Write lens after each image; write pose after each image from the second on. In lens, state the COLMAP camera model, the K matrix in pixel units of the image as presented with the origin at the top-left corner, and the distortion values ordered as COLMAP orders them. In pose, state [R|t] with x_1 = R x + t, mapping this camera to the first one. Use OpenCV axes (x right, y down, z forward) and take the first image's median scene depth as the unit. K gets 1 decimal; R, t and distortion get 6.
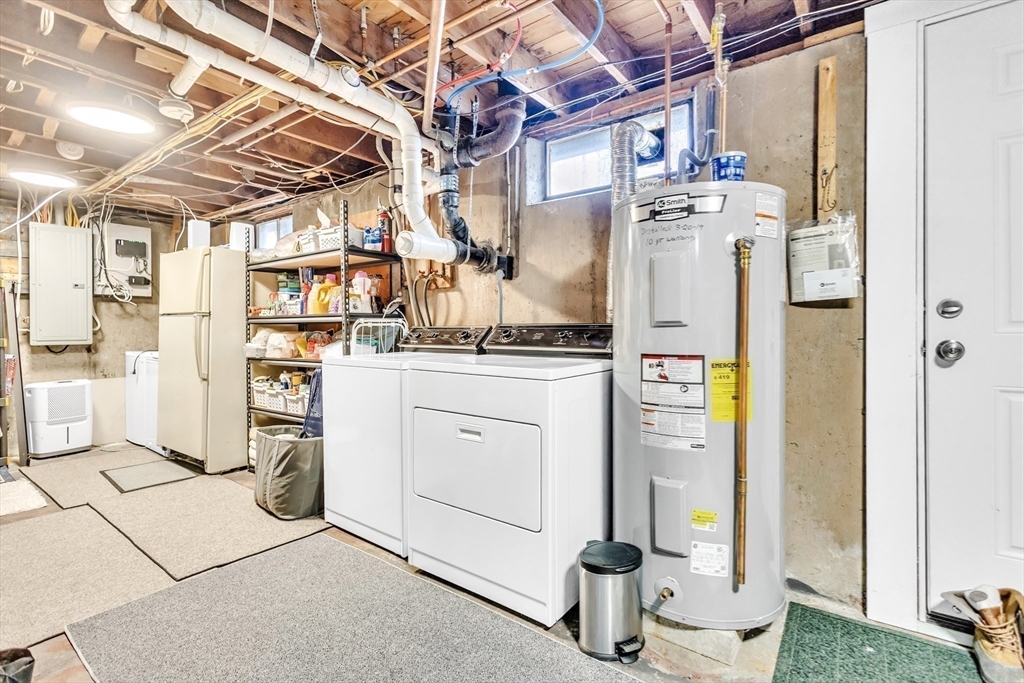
lens RADIAL K [[488.3, 0, 512.0], [0, 488.3, 341.5], [0, 0, 1]] dist [0.001890, 0.000687]
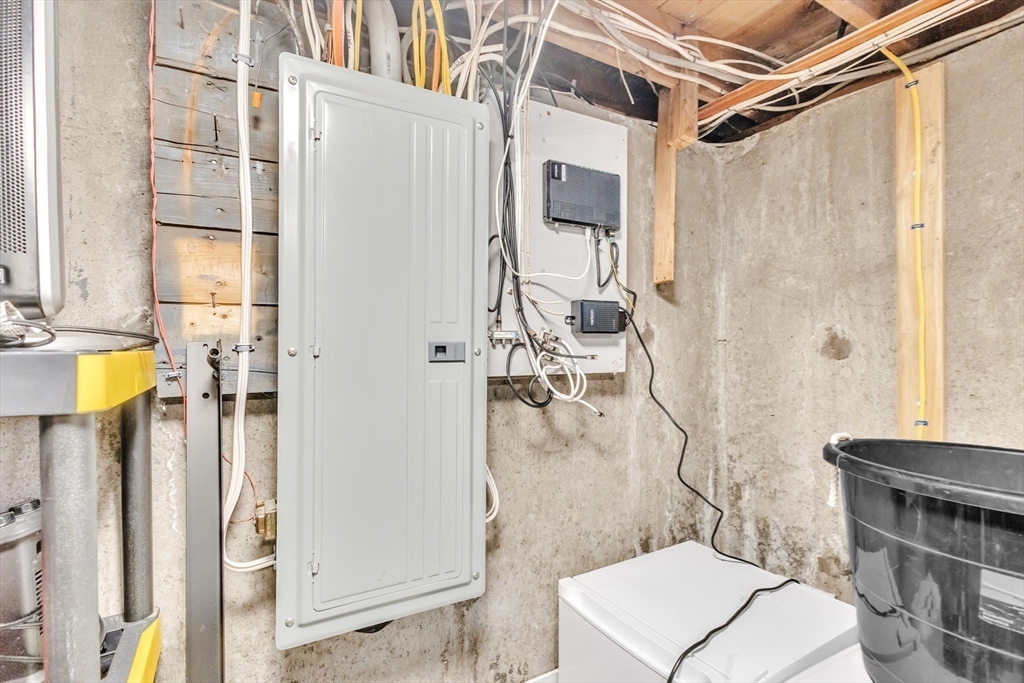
lens RADIAL K [[488.3, 0, 512.0], [0, 488.3, 341.5], [0, 0, 1]] dist [0.001890, 0.000687]
pose [[0.923277, -0.005042, -0.384102, -0.738827], [-0.007852, 0.999457, -0.031995, -0.106403], [0.384054, 0.032556, 0.922736, 0.770256]]
